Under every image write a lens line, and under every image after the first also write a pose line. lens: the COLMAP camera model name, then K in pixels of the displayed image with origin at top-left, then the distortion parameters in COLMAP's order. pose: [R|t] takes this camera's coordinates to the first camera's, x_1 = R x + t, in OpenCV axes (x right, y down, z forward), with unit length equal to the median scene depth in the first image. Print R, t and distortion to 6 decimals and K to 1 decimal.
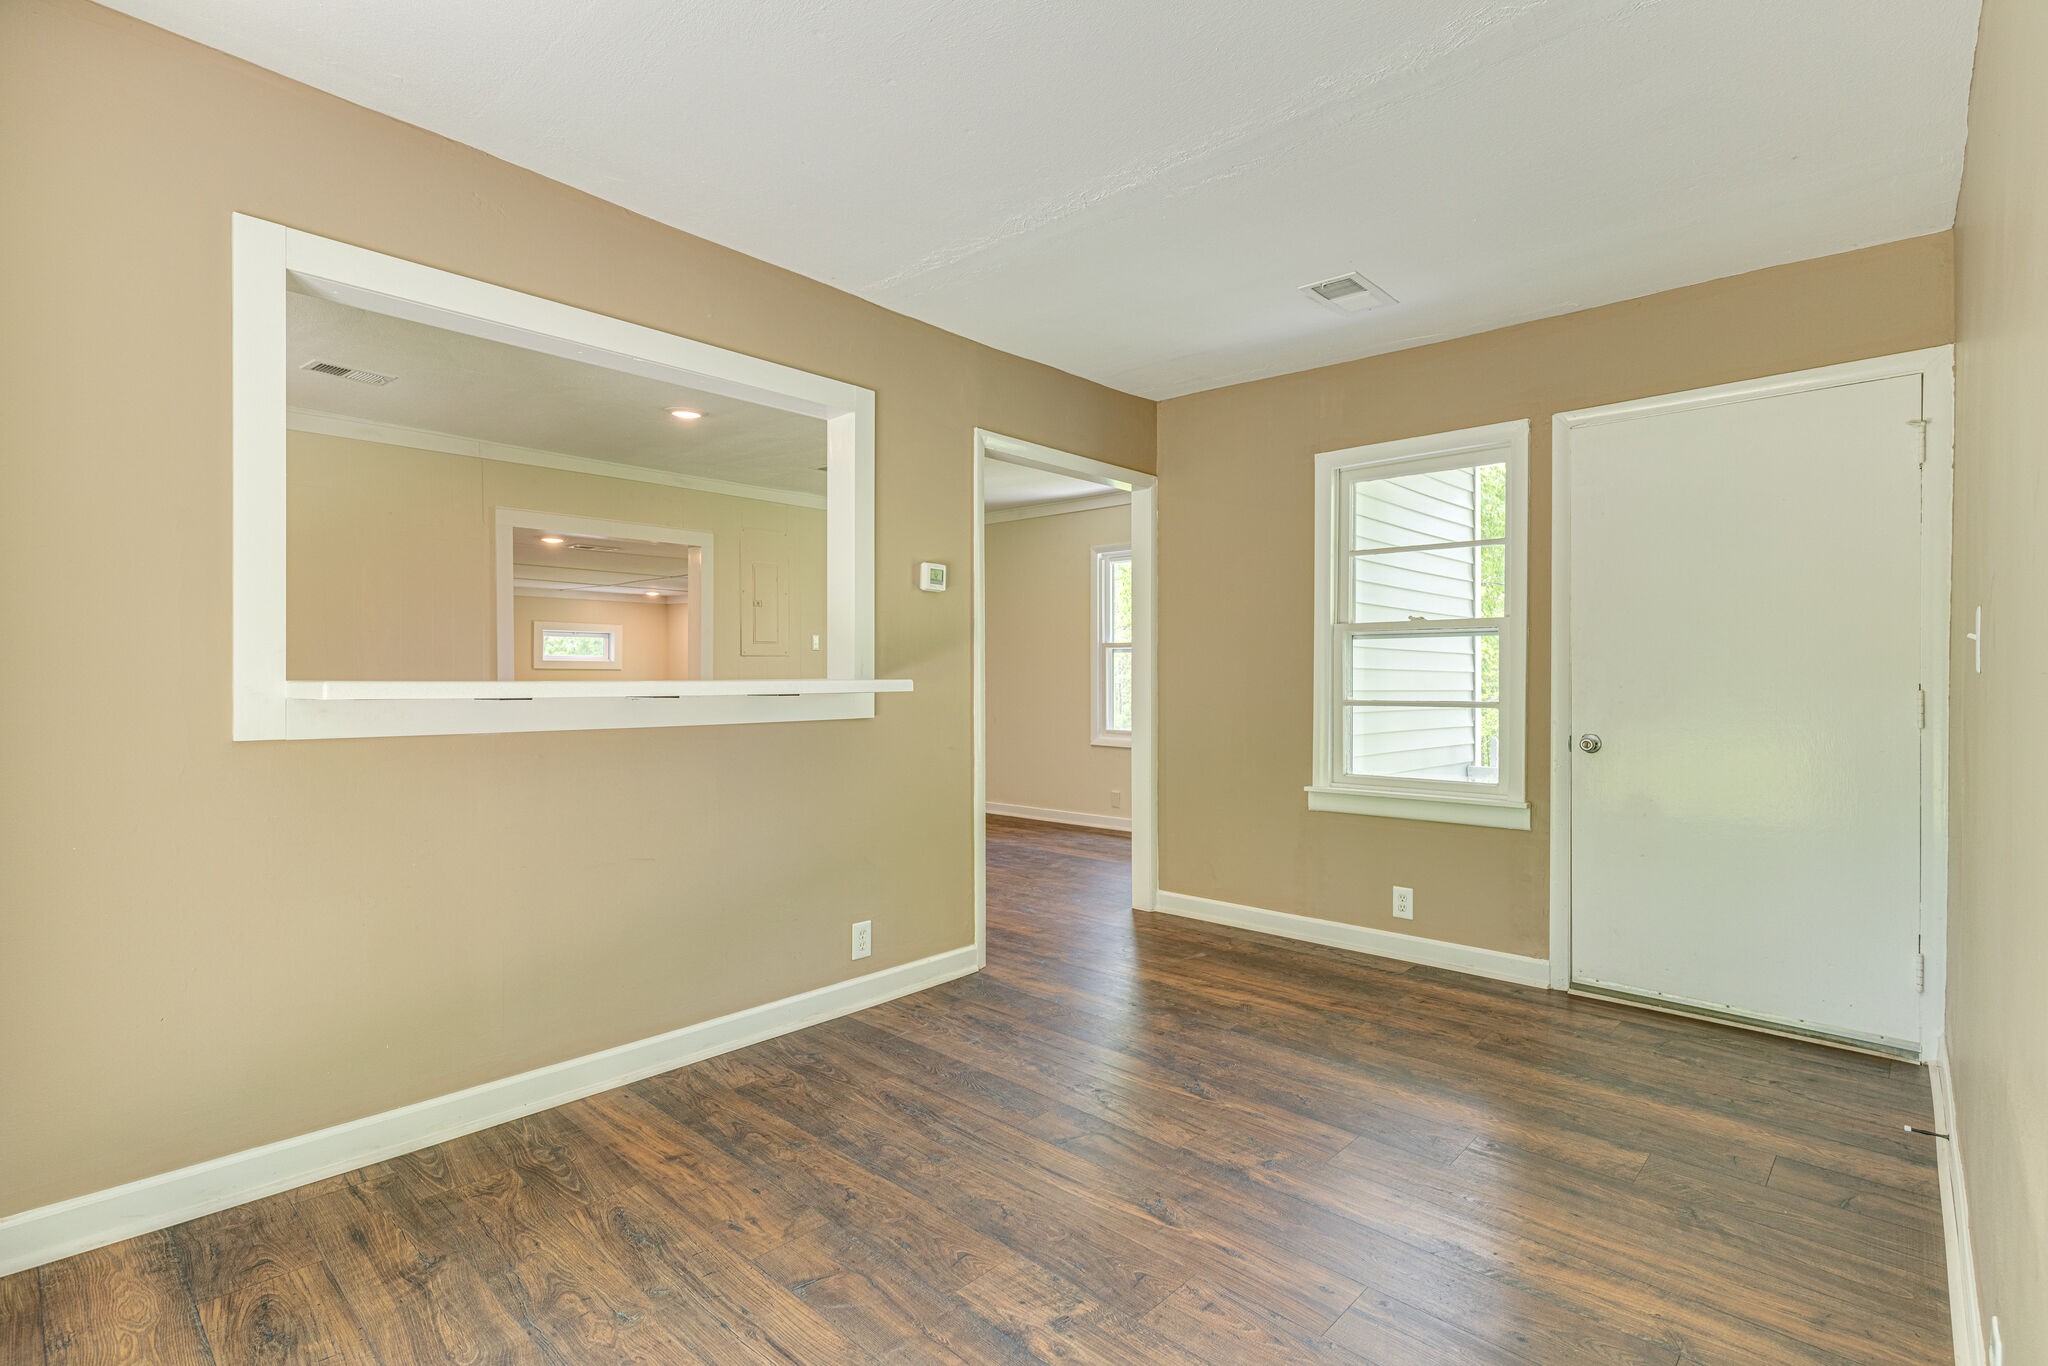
lens RADIAL K [[982.6, 0, 1024.1], [0, 982.6, 679.2], [0, 0, 1]] dist [0.016014, -0.000020]
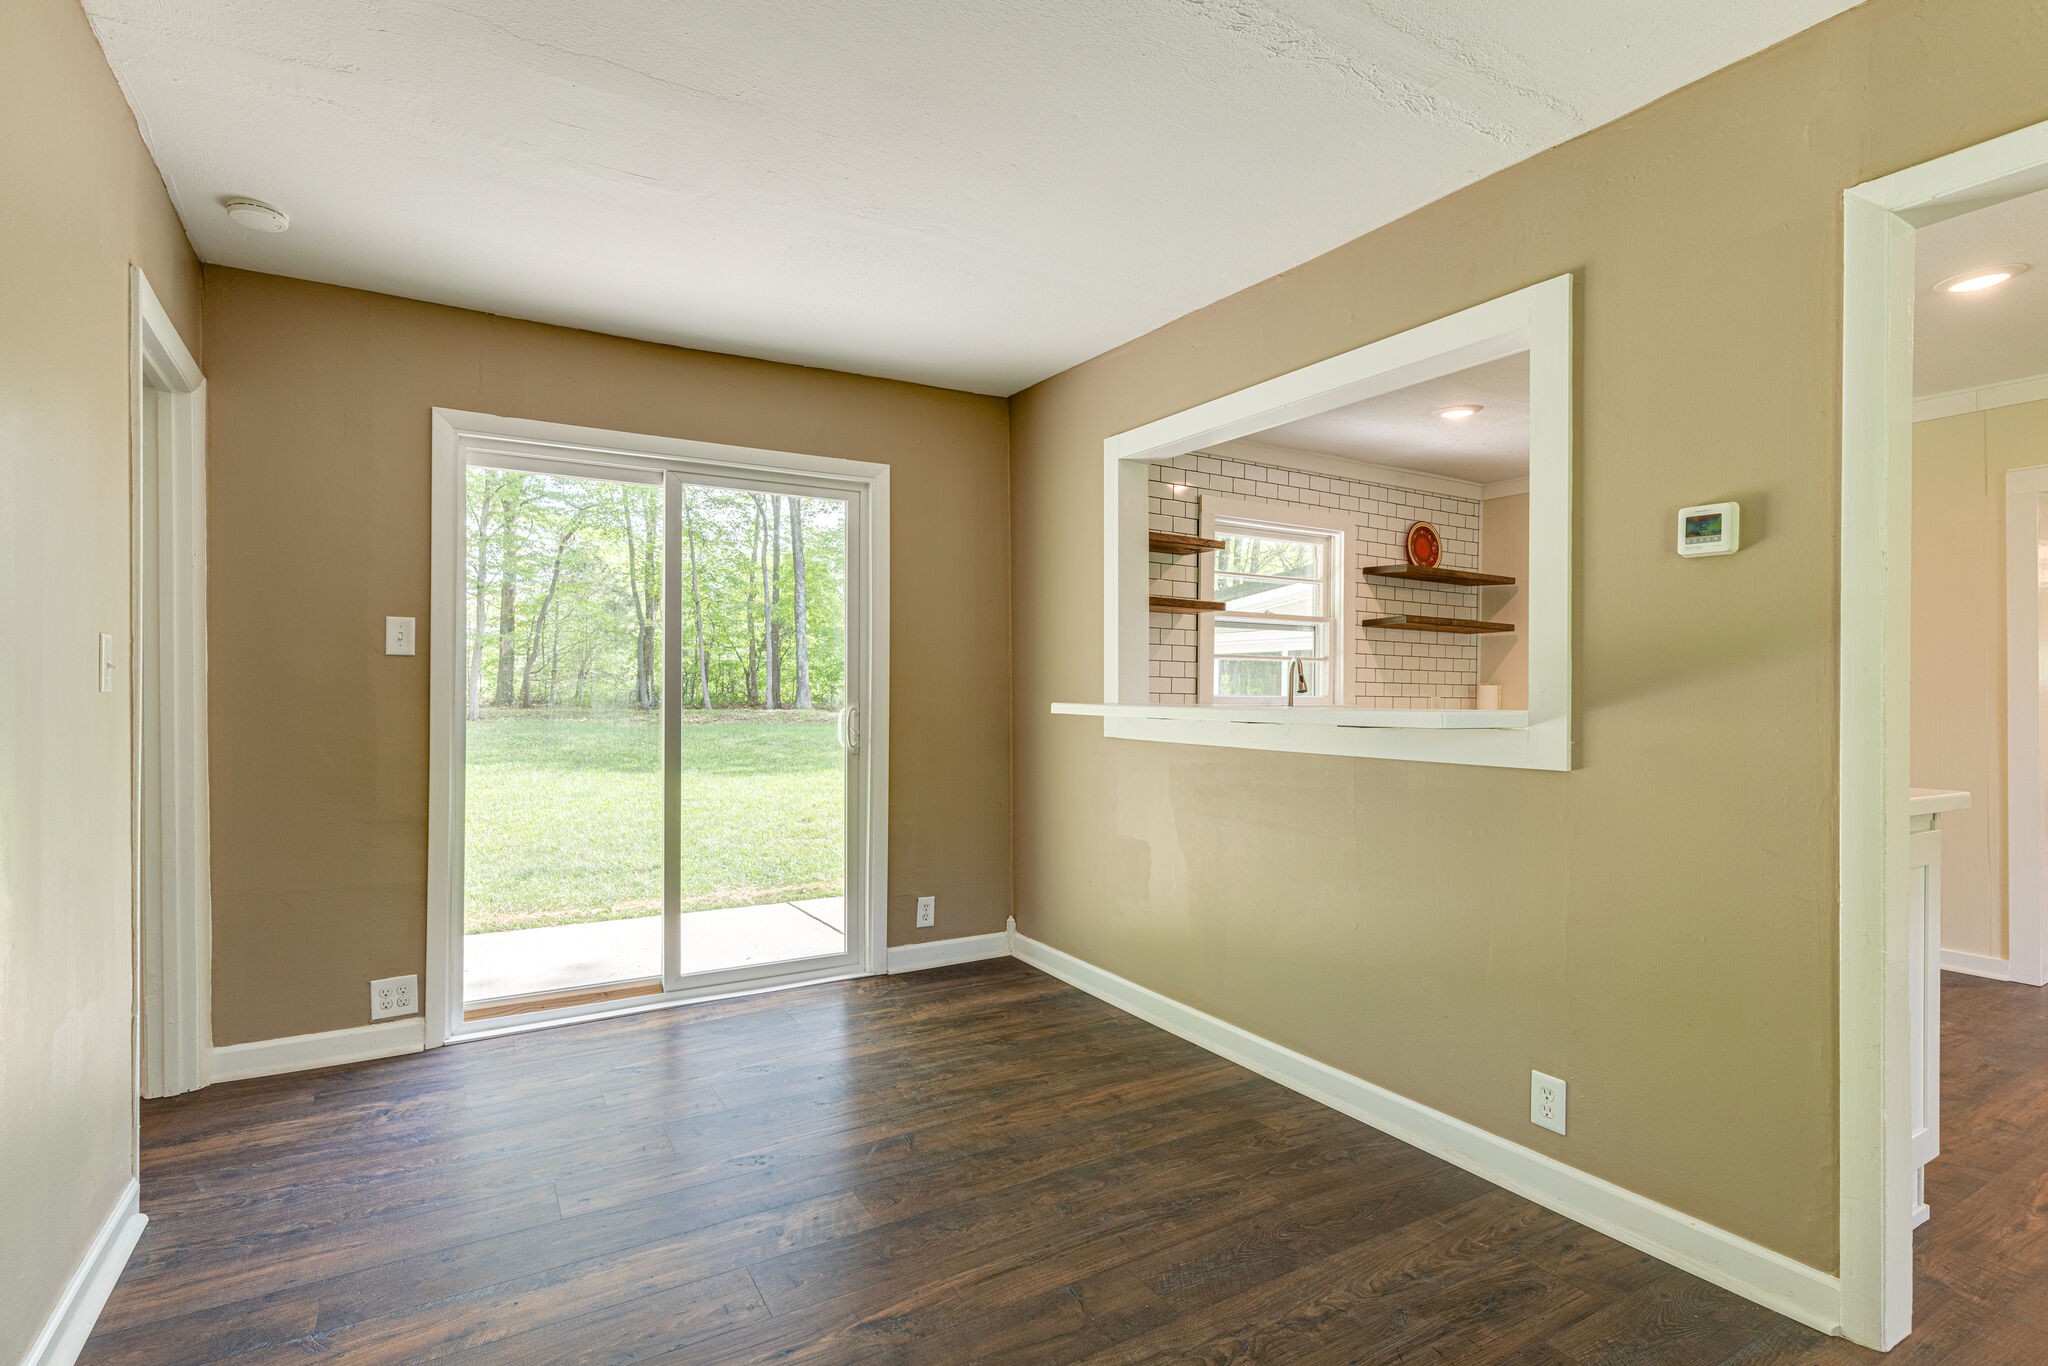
lens RADIAL K [[982.6, 0, 1022.9], [0, 982.6, 693.3], [0, 0, 1]] dist [0.016014, -0.000020]
pose [[-0.285656, -0.005447, -0.958317, 0.833867], [-0.010976, 0.999937, -0.002412, -0.011522], [0.958269, 0.009830, -0.285698, 1.208379]]
